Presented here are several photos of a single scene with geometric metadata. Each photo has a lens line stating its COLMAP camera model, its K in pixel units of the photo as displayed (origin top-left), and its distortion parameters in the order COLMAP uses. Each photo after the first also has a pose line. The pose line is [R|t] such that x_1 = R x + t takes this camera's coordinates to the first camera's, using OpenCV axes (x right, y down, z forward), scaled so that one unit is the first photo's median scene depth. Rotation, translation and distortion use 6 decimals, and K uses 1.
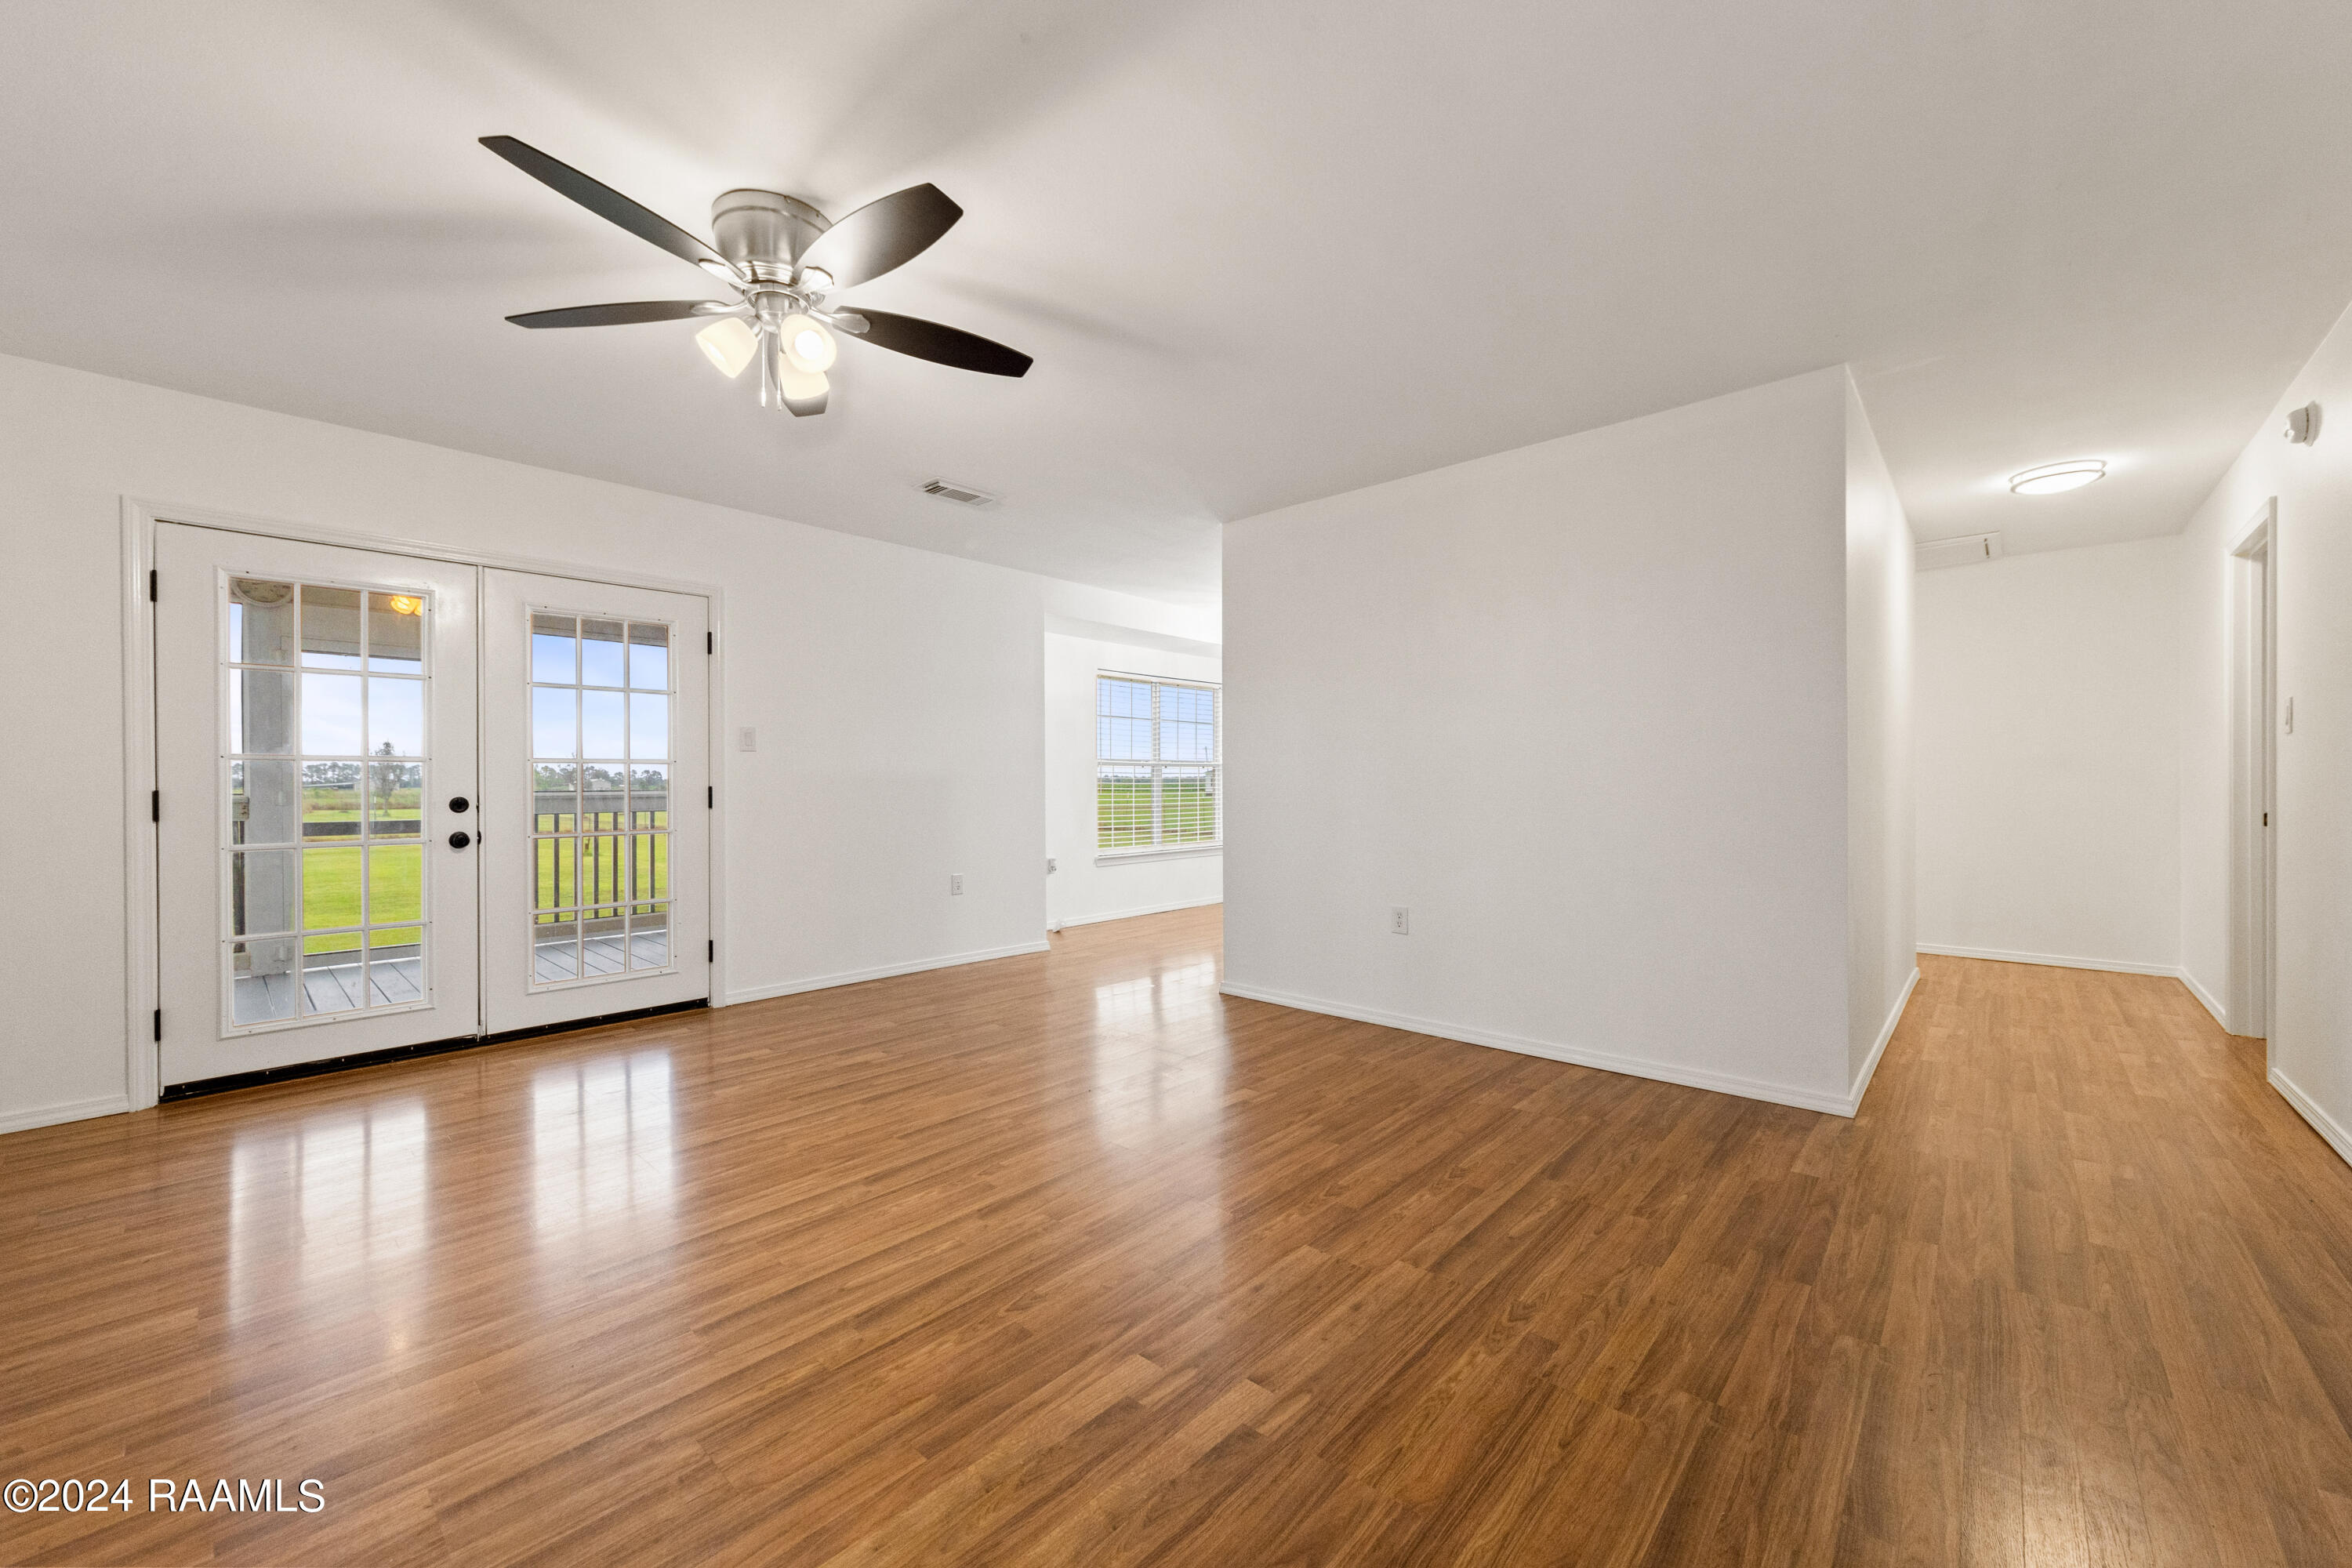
lens RADIAL K [[885.2, 0, 1176.0], [0, 885.2, 784.0], [0, 0, 1]] dist [-0.003551, -0.000152]
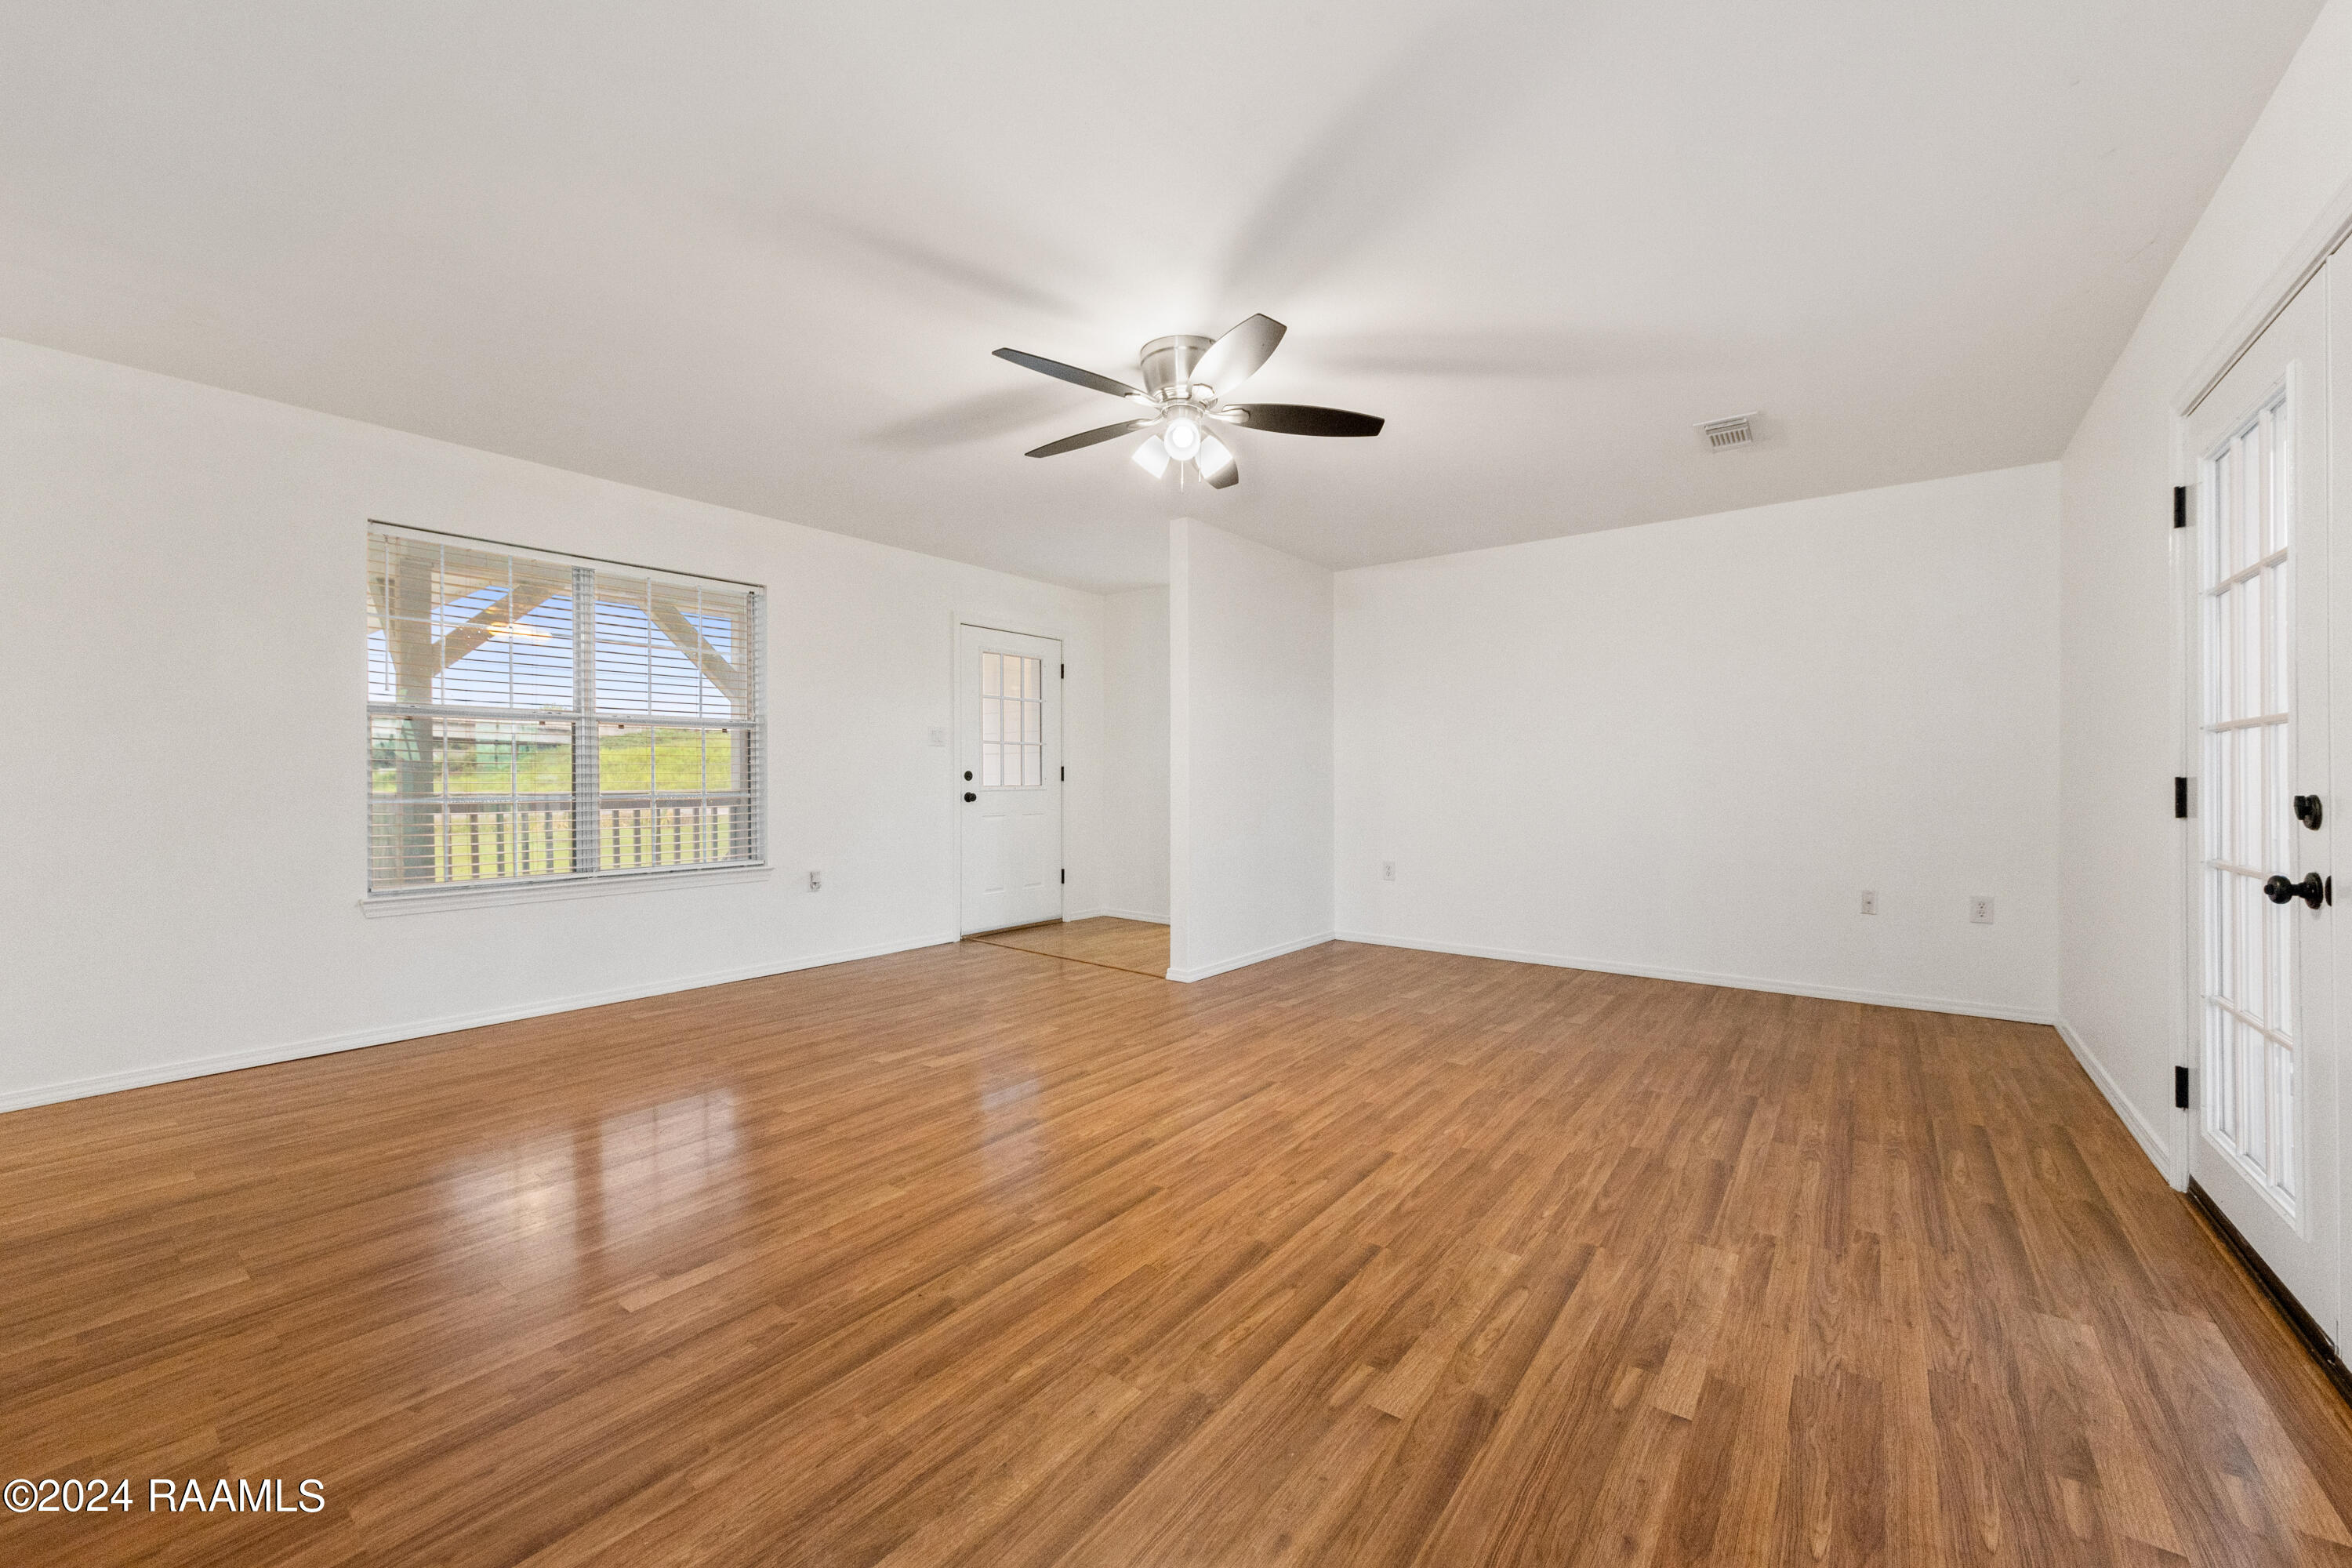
lens RADIAL K [[885.2, 0, 1176.0], [0, 885.2, 784.0], [0, 0, 1]] dist [-0.003551, -0.000152]
pose [[-0.996786, 0.003136, -0.080049, -0.228692], [0.002362, 0.999950, 0.009757, 0.003574], [0.080076, 0.009537, -0.996743, 1.612289]]
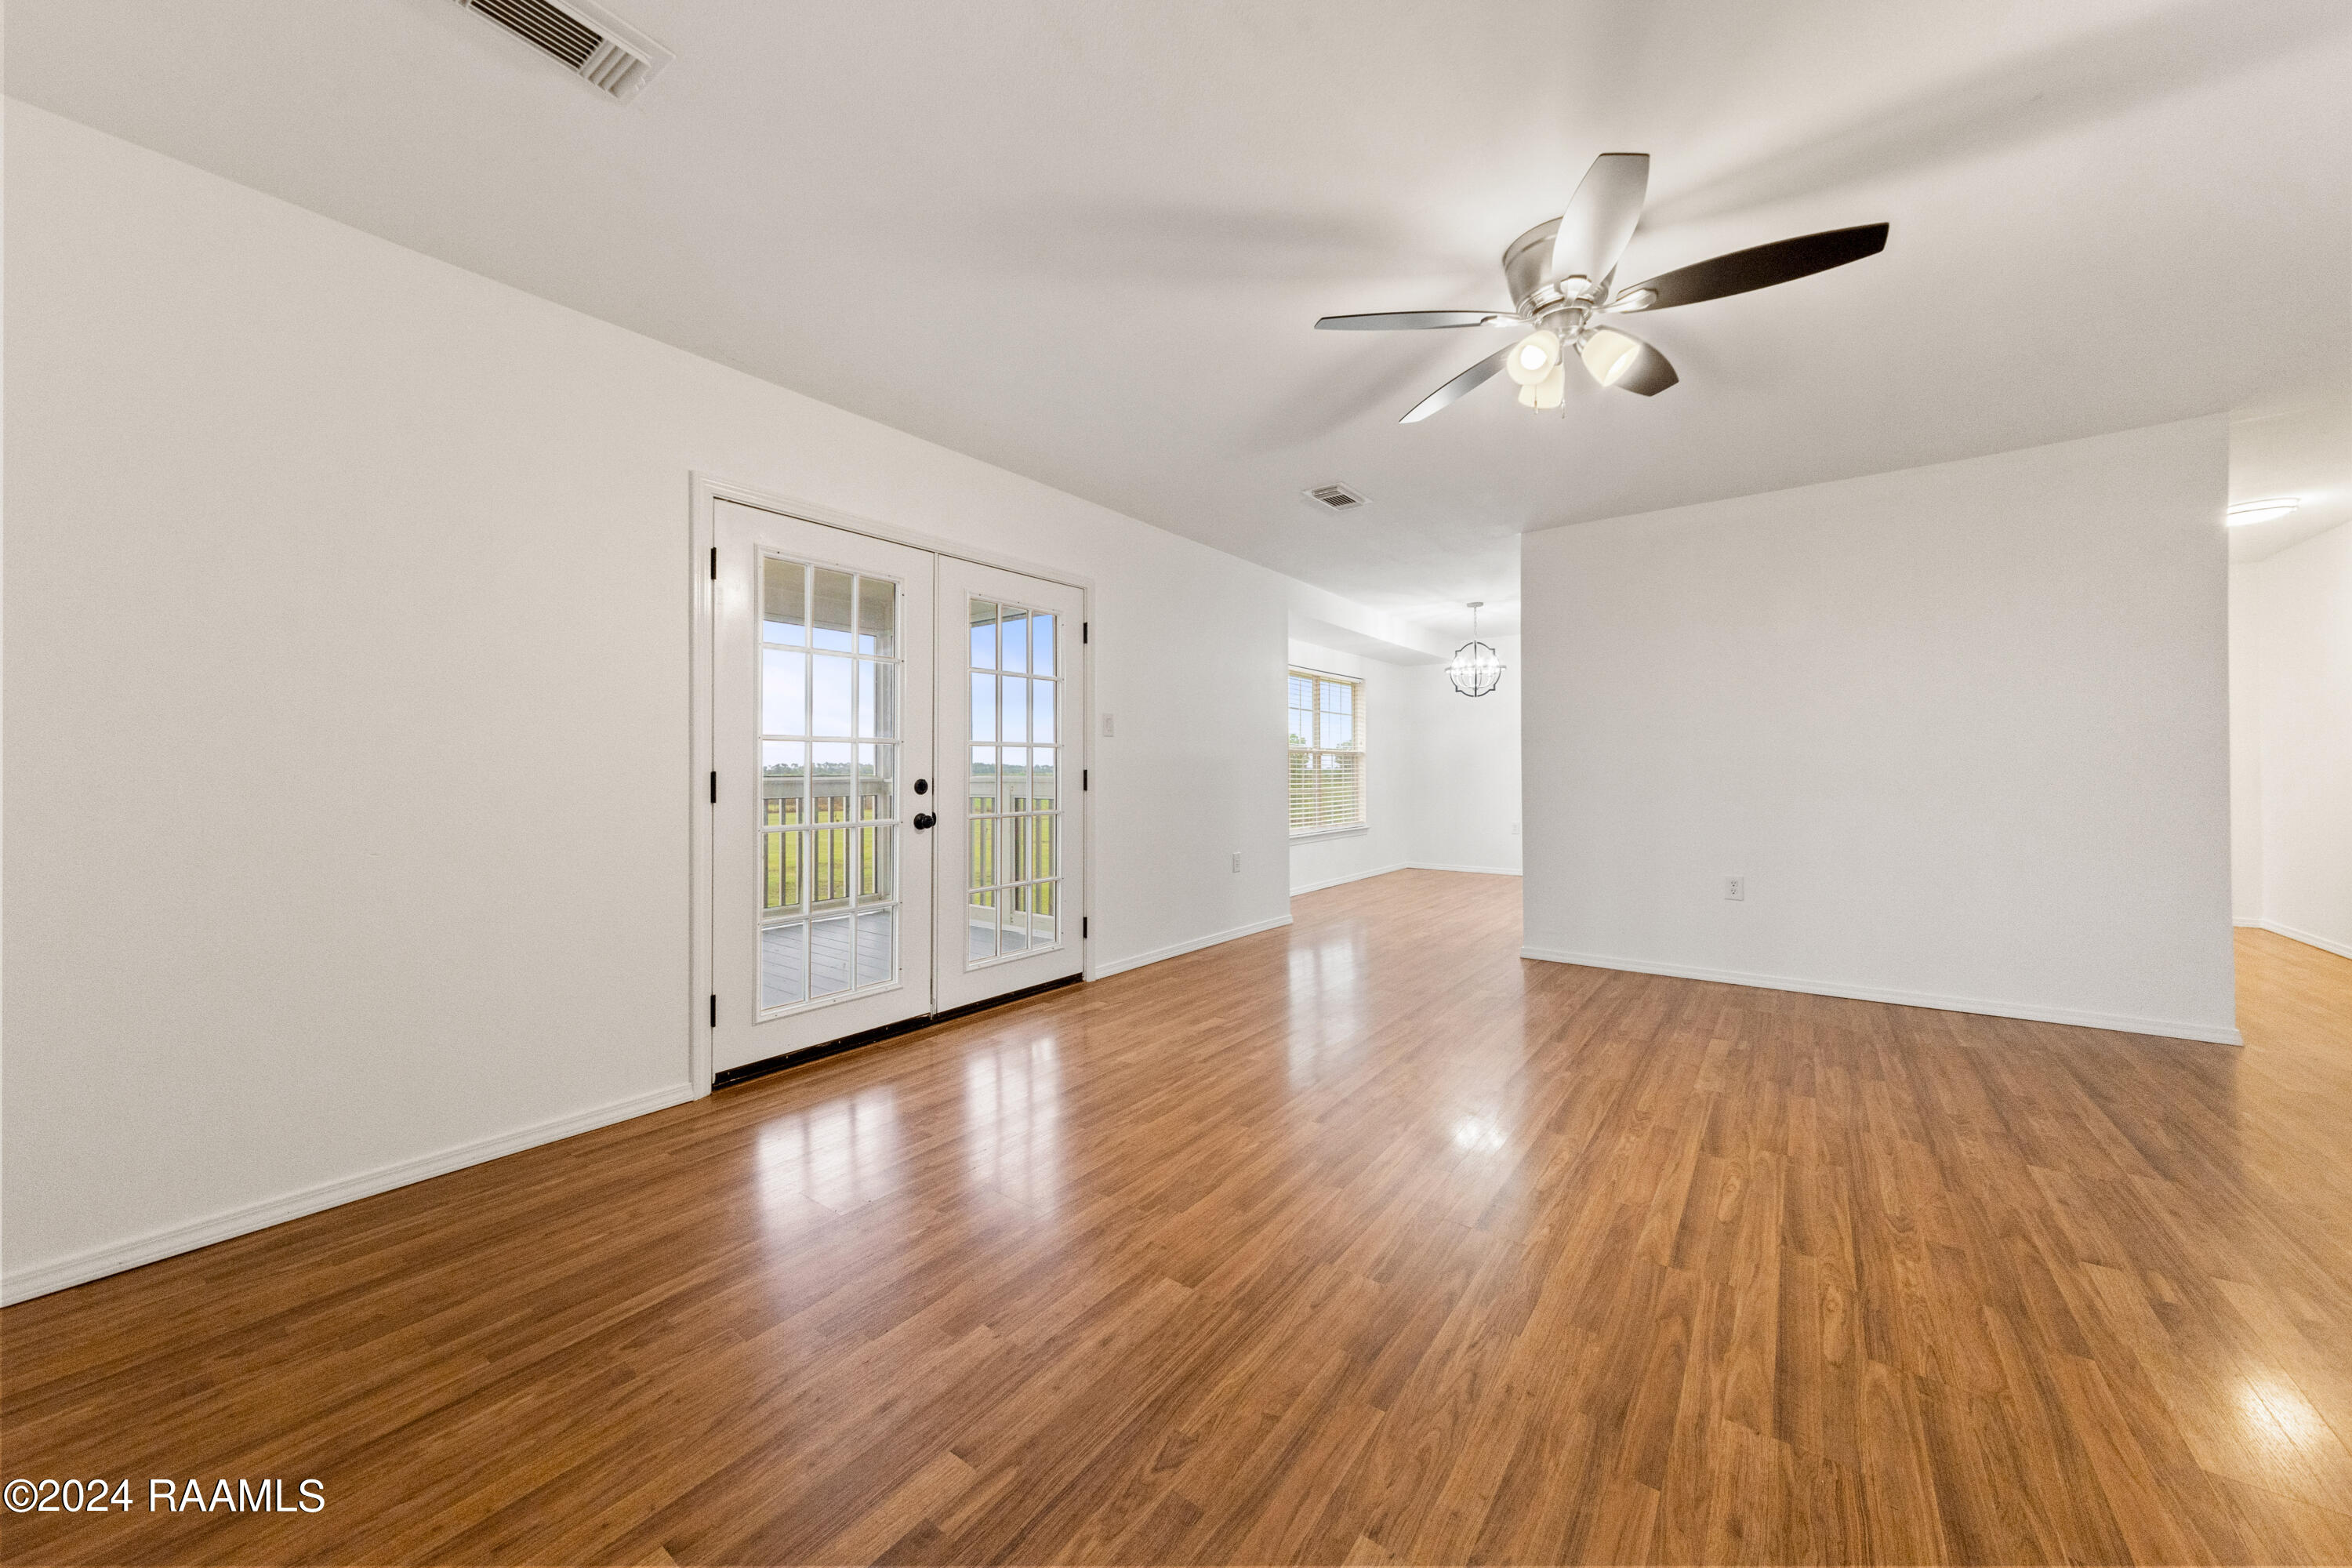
lens RADIAL K [[822.2, 0, 1183.7], [0, 822.2, 762.0], [0, 0, 1]] dist [0.006105, 0.000081]
pose [[0.994690, -0.000802, 0.102912, -0.702203], [0.002240, 0.999901, -0.013859, 0.010201], [-0.102891, 0.014016, 0.994594, 0.029225]]
